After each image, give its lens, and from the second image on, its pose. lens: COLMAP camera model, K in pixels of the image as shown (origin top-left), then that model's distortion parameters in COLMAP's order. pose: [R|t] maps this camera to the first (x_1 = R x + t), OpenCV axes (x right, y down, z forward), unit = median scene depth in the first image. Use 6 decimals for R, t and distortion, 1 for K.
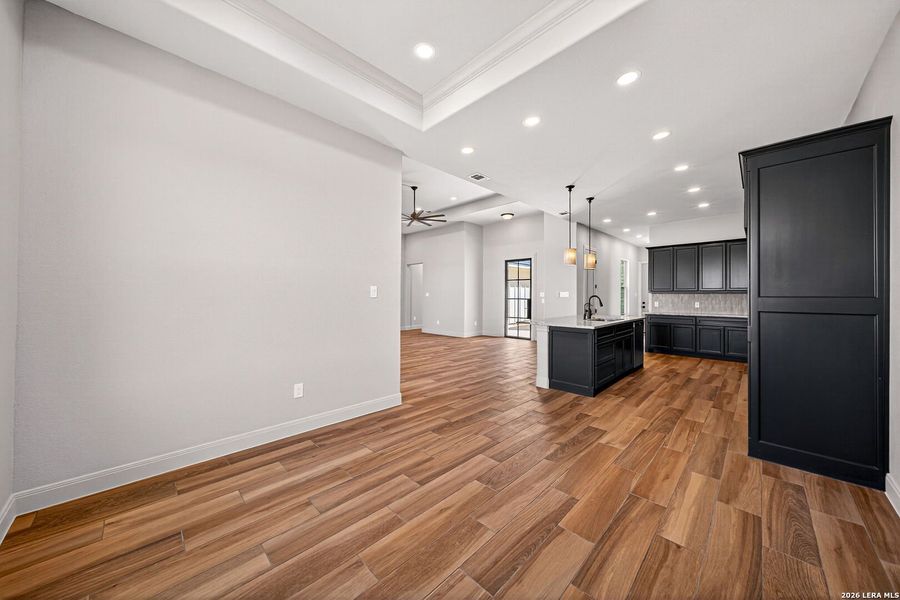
lens RADIAL K [[308.1, 0, 449.8], [0, 308.1, 297.2], [0, 0, 1]] dist [0.000856, 0.000210]
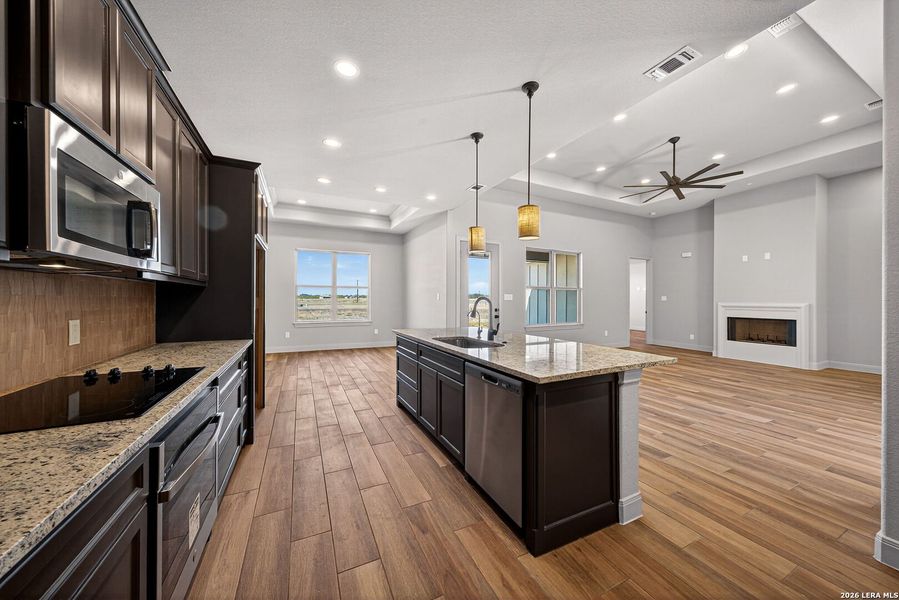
lens RADIAL K [[307.7, 0, 449.3], [0, 307.7, 297.2], [0, 0, 1]] dist [0.000856, 0.000210]
pose [[-0.325559, -0.011941, -0.945446, 0.773596], [-0.008017, 0.999919, -0.009868, 0.000703], [0.945488, 0.004367, -0.325628, 0.862046]]
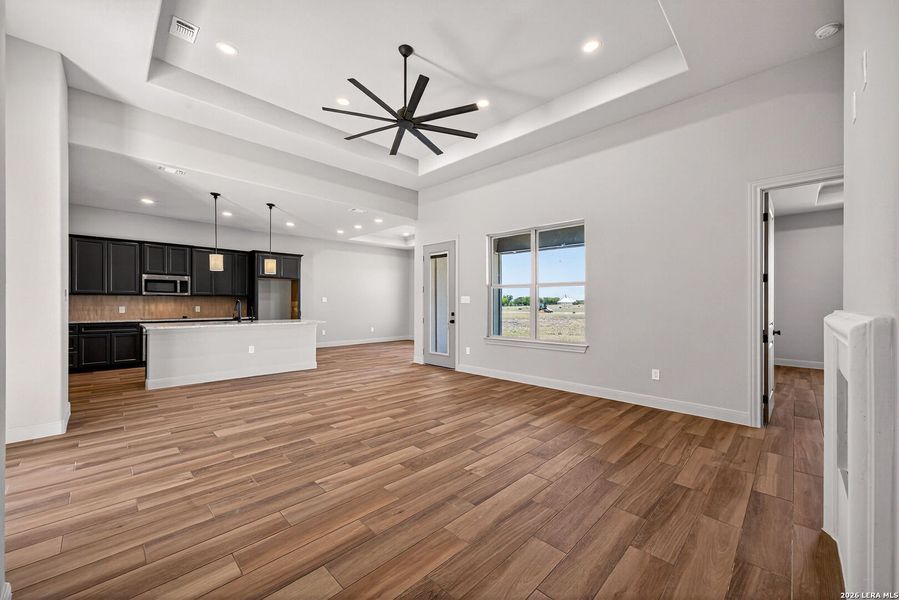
lens RADIAL K [[347.6, 0, 451.8], [0, 347.6, 302.4], [0, 0, 1]] dist [0.000624, 0.000133]
pose [[-0.999958, -0.008343, -0.003722, -0.205484], [-0.008348, 0.999964, 0.001366, -0.003944], [0.003711, 0.001397, -0.999992, 1.695492]]
